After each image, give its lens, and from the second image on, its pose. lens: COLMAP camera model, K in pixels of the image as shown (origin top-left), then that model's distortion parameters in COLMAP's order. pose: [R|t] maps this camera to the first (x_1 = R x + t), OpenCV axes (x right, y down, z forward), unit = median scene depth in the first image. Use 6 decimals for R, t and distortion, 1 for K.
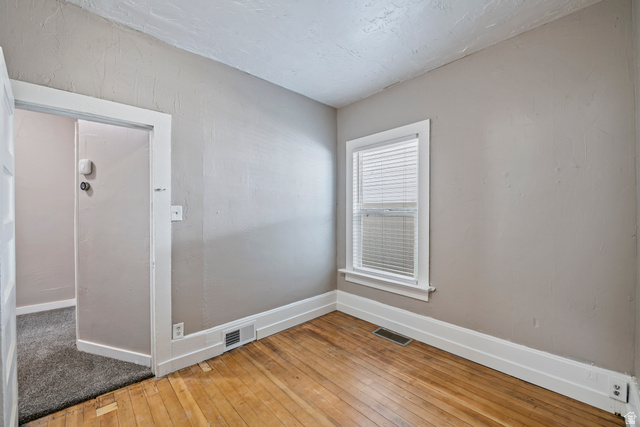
lens RADIAL K [[258.5, 0, 326.5], [0, 258.5, 210.5], [0, 0, 1]] dist [0.000129, -0.000189]
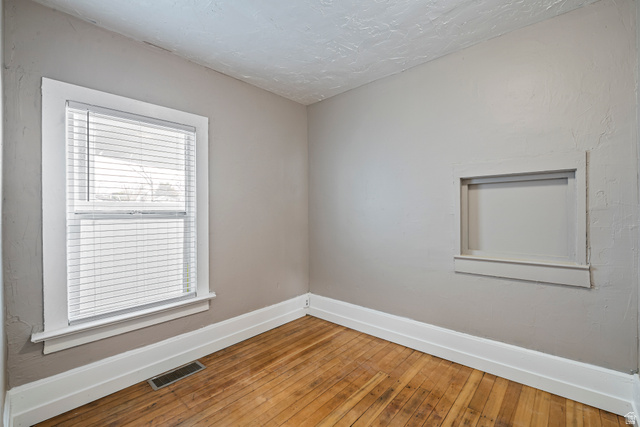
lens RADIAL K [[262.5, 0, 323.8], [0, 262.5, 214.2], [0, 0, 1]] dist [0.002560, -0.000547]
pose [[-0.059424, 0.001096, 0.998232, -0.632321], [0.007869, 0.999969, -0.000630, 0.006278], [-0.998202, 0.007818, -0.059430, 0.669511]]
